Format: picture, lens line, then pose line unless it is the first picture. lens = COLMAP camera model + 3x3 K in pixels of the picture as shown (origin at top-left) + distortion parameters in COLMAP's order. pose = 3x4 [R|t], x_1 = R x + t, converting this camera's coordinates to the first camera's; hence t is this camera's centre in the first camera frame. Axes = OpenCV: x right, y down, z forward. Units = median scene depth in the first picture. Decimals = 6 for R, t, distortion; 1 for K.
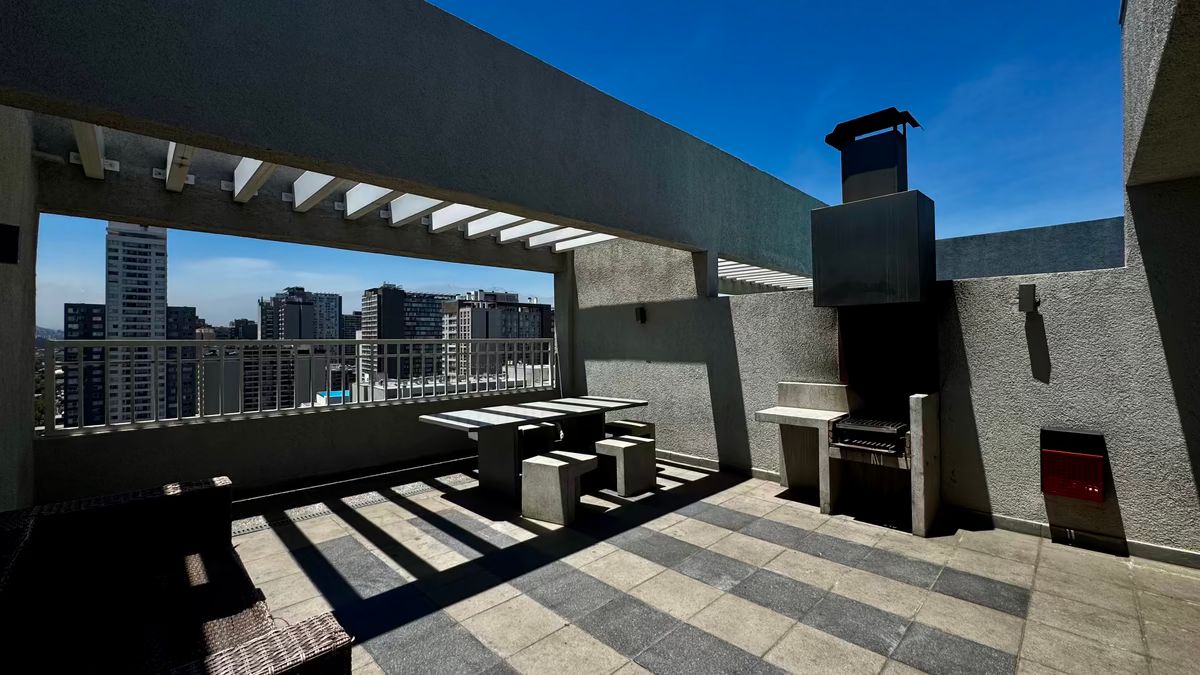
lens RADIAL K [[479.6, 0, 600.6], [0, 479.6, 337.0], [0, 0, 1]] dist [0.000257, -0.001078]
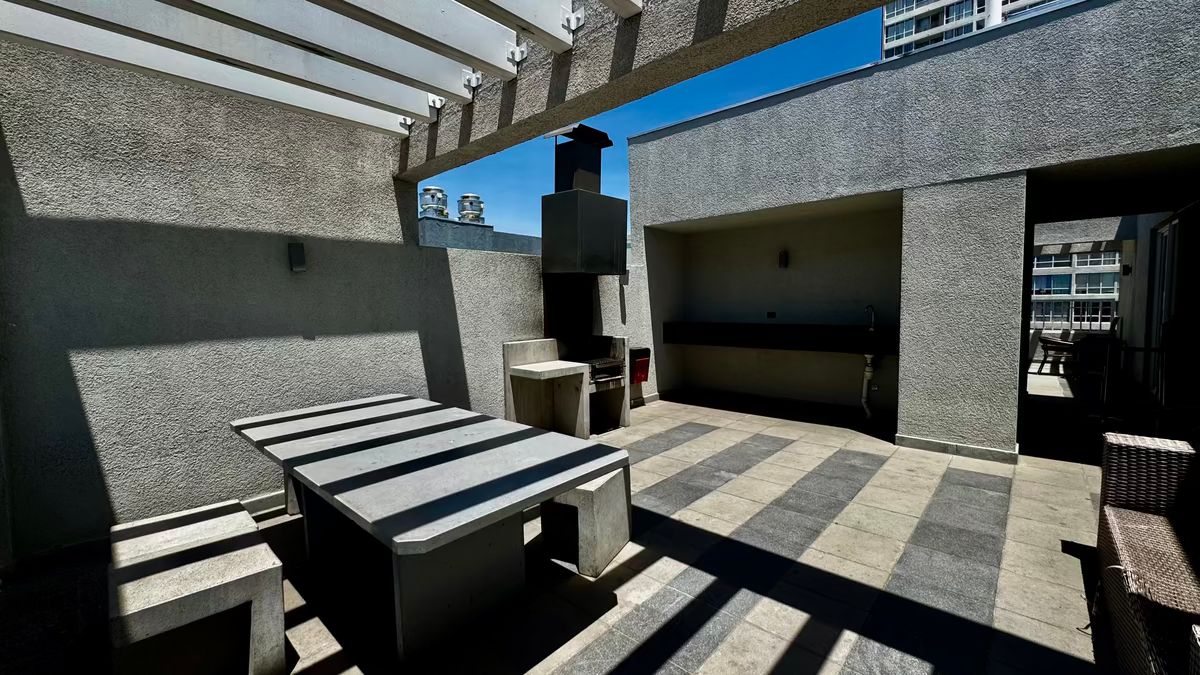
lens RADIAL K [[479.6, 0, 600.7], [0, 479.6, 336.7], [0, 0, 1]] dist [0.000257, -0.001078]
pose [[-0.050399, -0.059263, 0.996969, -0.883162], [0.007461, 0.998188, 0.059712, 0.030935], [-0.998701, 0.010448, -0.049866, 1.183244]]
